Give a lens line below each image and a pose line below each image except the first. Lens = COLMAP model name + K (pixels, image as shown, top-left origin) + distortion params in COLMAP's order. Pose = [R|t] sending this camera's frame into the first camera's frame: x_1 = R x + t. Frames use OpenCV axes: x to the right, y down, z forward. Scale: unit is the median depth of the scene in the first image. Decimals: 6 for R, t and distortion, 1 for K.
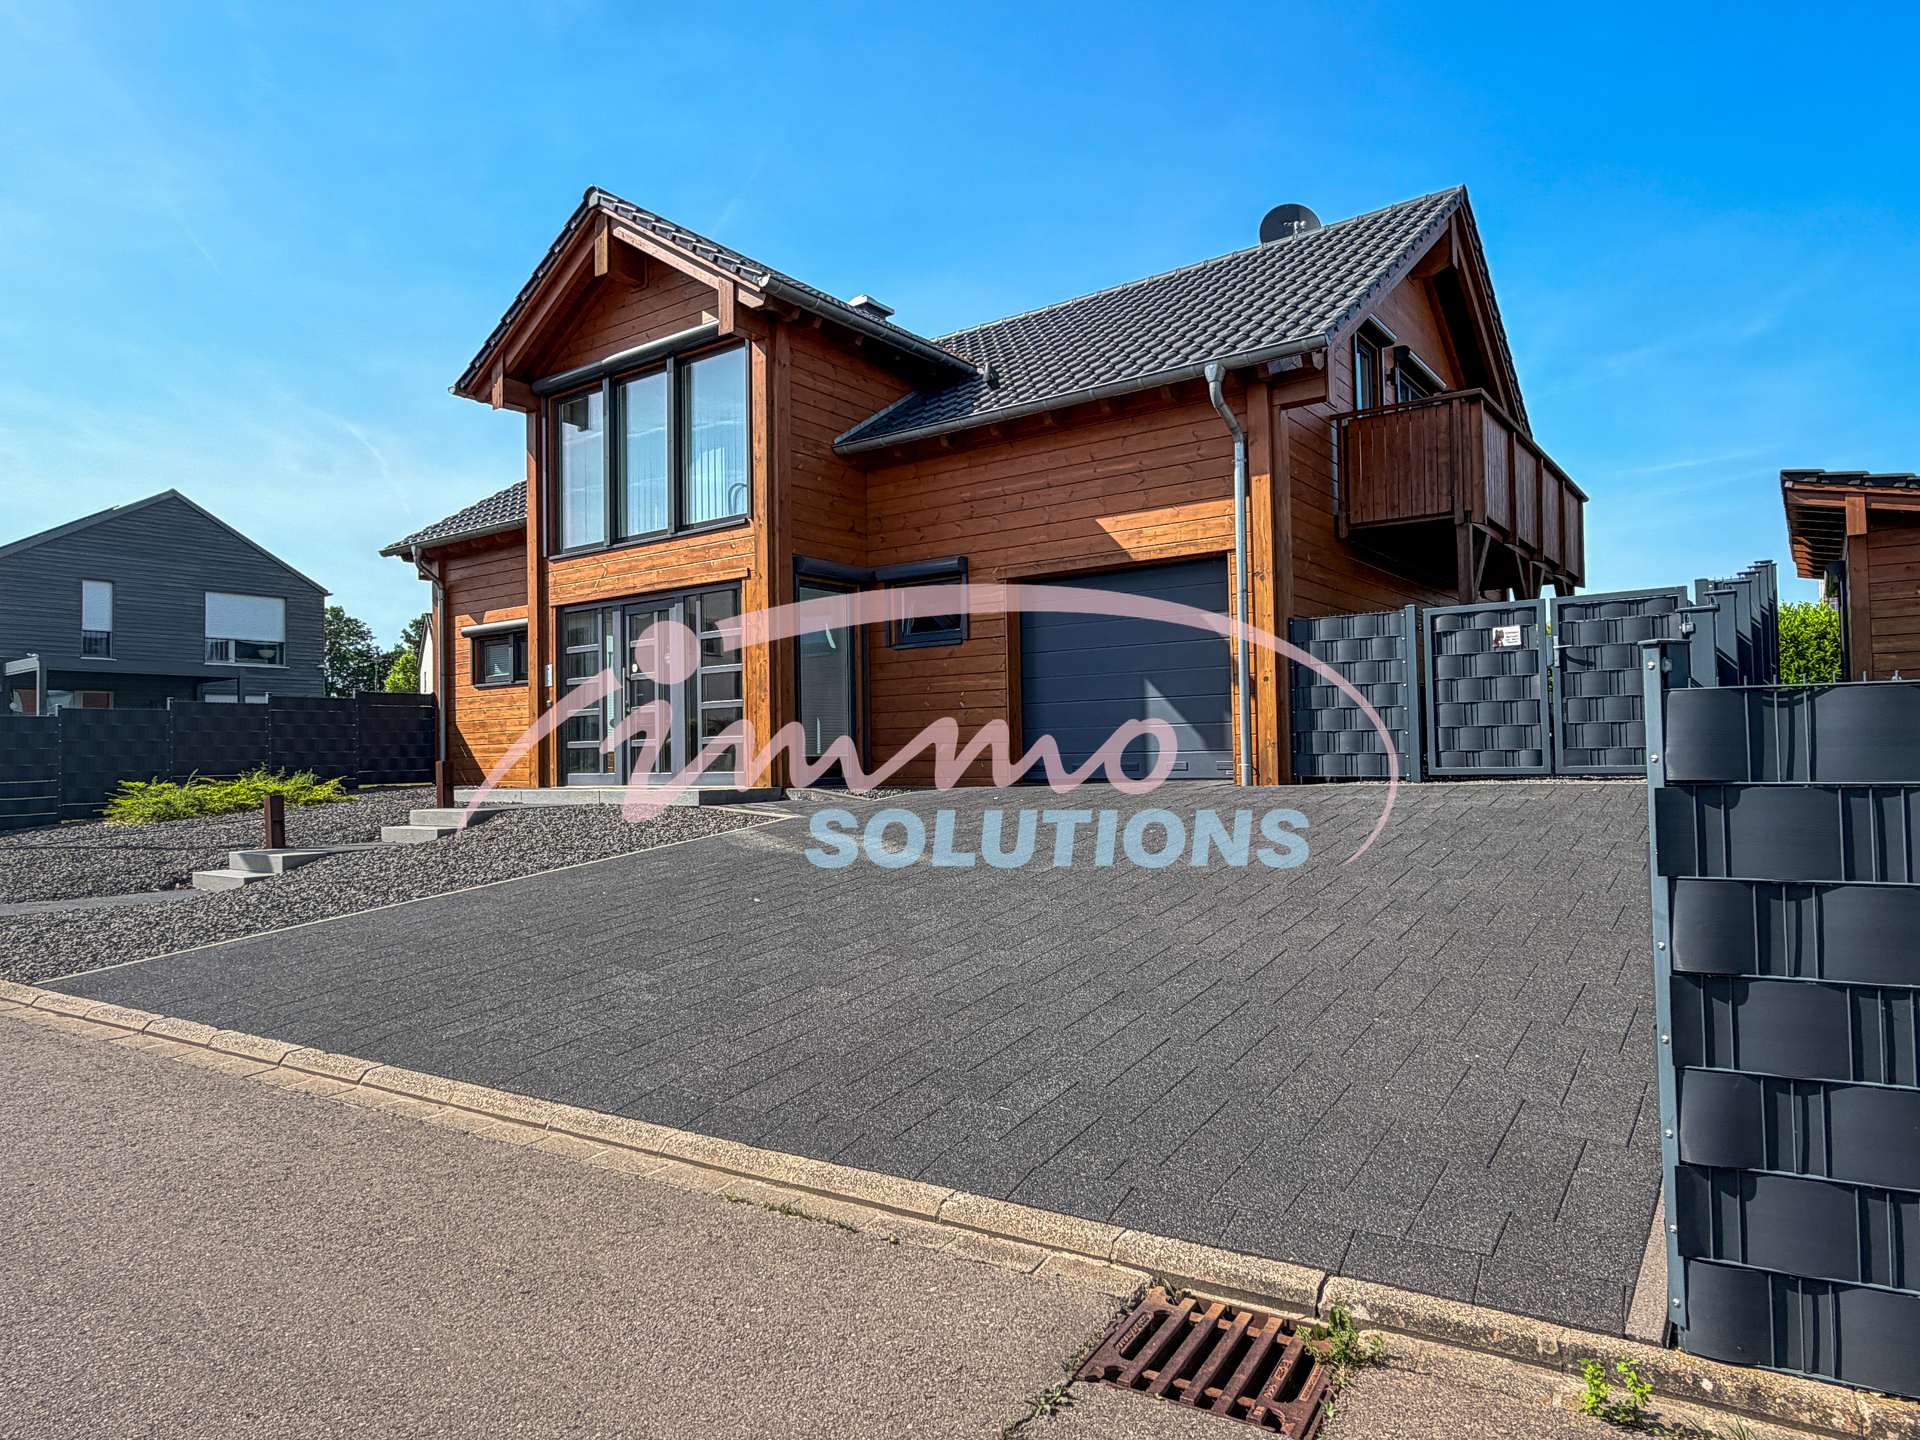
lens RADIAL K [[1176.0, 0, 948.1], [0, 1176.0, 713.6], [0, 0, 1]] dist [0.016860, 0.001277]
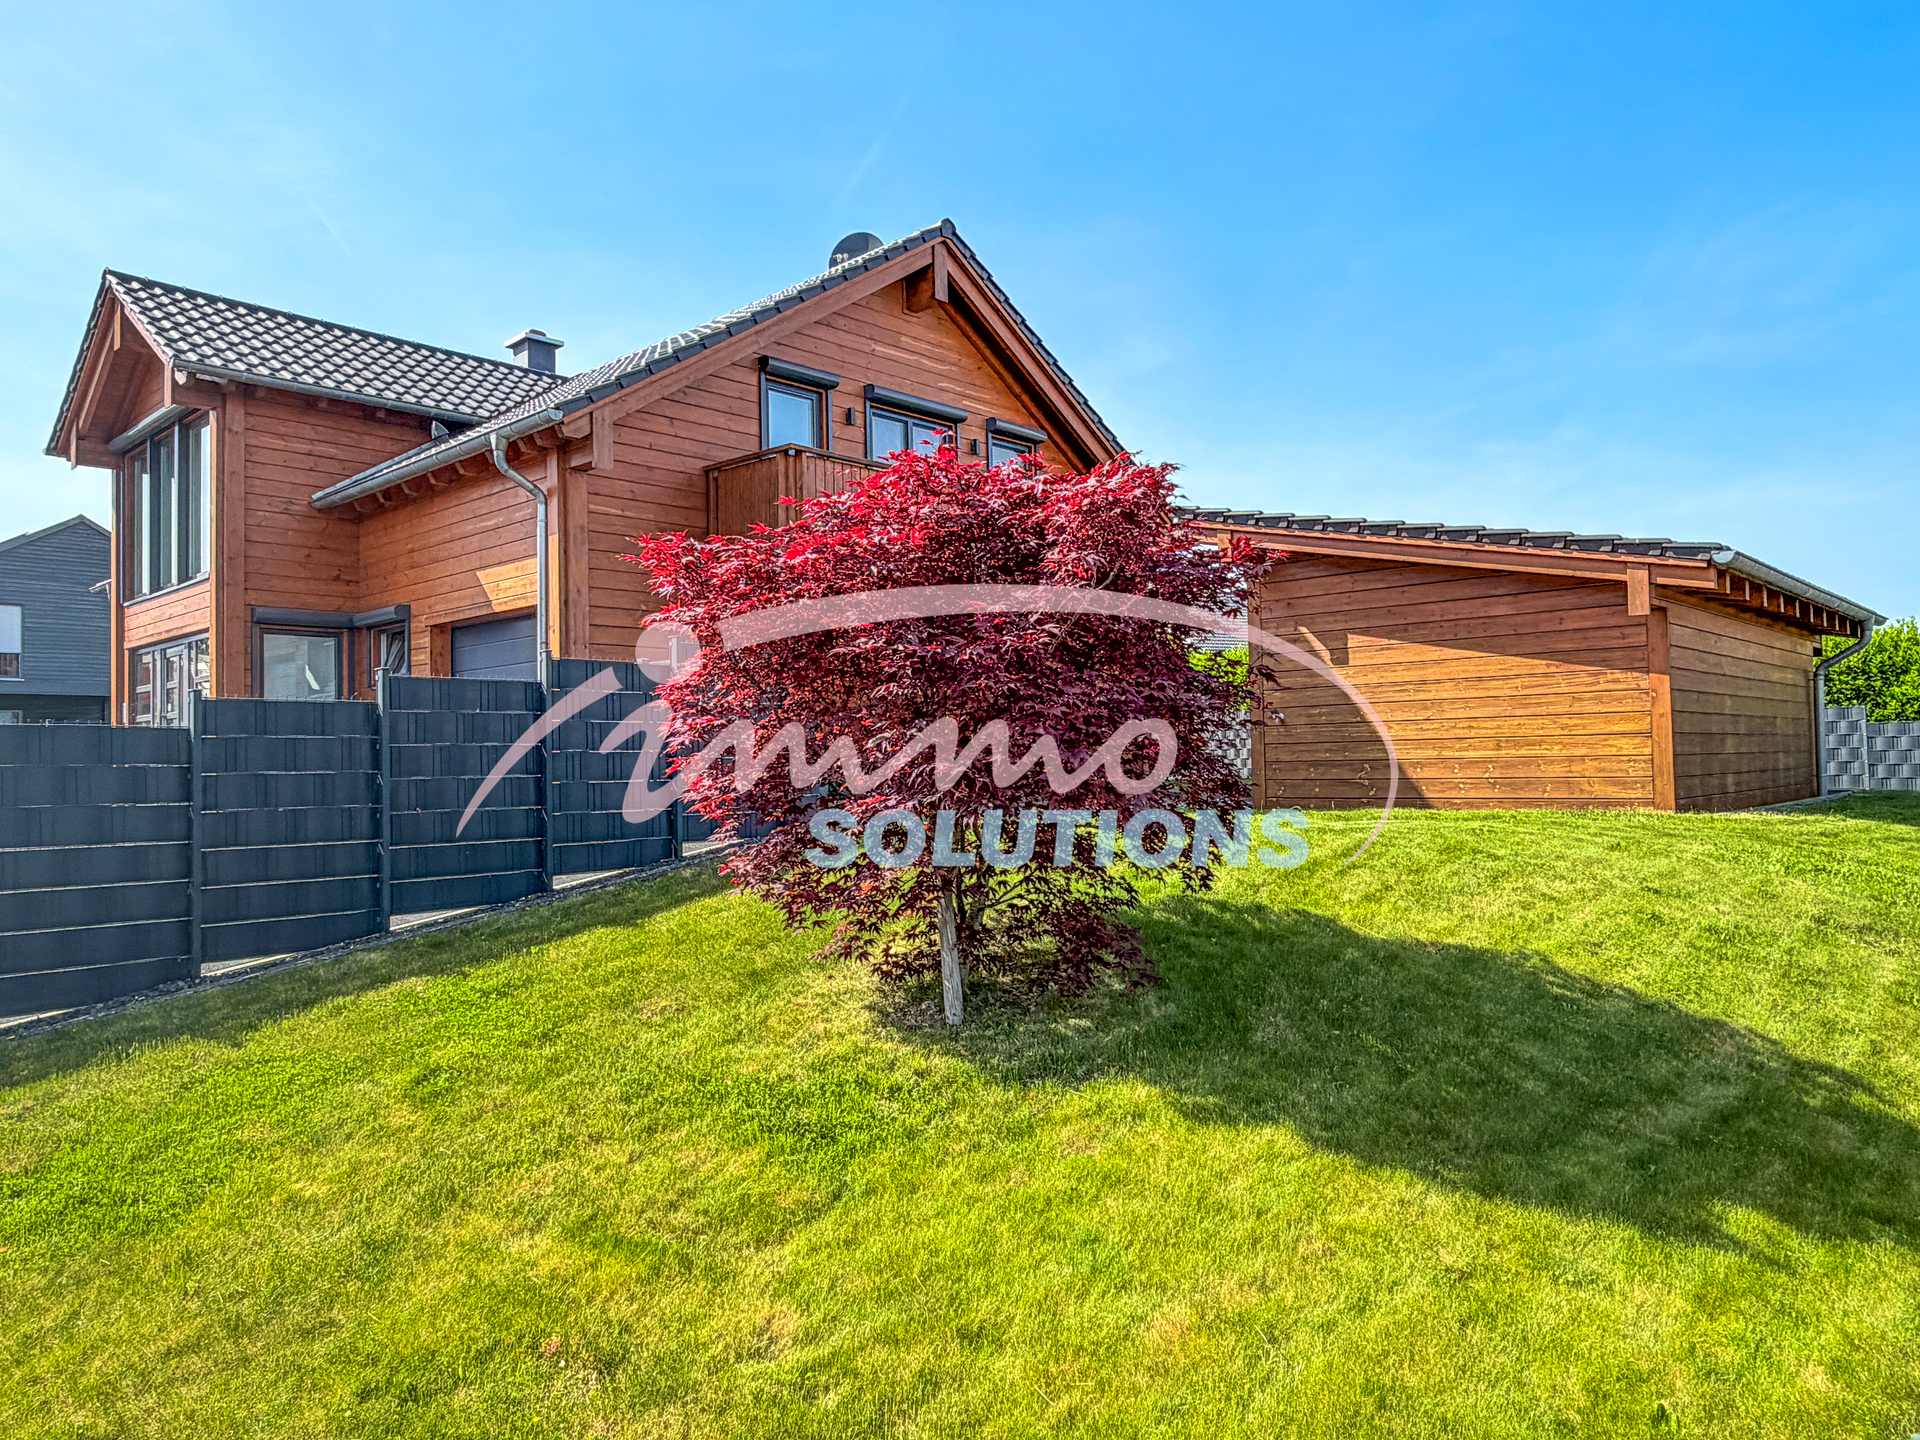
lens RADIAL K [[1270.9, 0, 962.4], [0, 1270.9, 718.4], [0, 0, 1]] dist [0.011772, 0.001410]
pose [[0.993206, -0.011610, -0.115785, 0.560627], [0.013411, 0.999801, 0.014784, -0.035328], [0.115590, -0.016236, 0.993164, -0.077574]]
